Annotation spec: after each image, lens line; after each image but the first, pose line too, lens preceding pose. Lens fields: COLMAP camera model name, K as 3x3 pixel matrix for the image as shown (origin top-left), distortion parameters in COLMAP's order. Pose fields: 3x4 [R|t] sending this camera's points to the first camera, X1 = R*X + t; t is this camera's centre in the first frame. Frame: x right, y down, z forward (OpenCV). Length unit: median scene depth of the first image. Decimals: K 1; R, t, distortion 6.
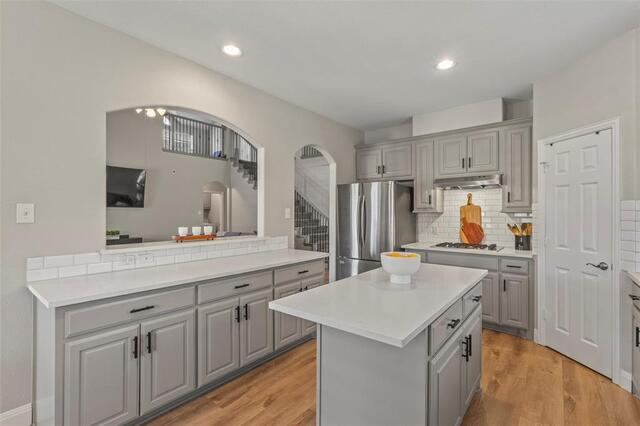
lens RADIAL K [[295.2, 0, 318.5], [0, 295.2, 212.6], [0, 0, 1]] dist [-0.000258, 0.001297]
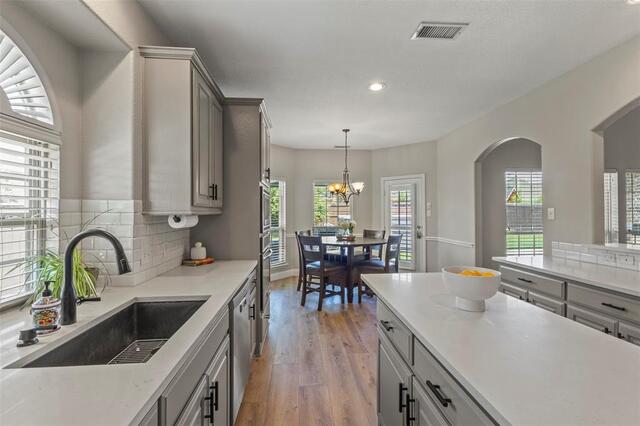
lens RADIAL K [[295.2, 0, 319.2], [0, 295.2, 211.3], [0, 0, 1]] dist [-0.000258, 0.001297]
pose [[-0.725230, -0.001835, -0.688505, 0.623355], [0.003340, 0.999975, -0.006183, -0.003494], [0.688499, -0.006784, -0.725206, 0.744381]]
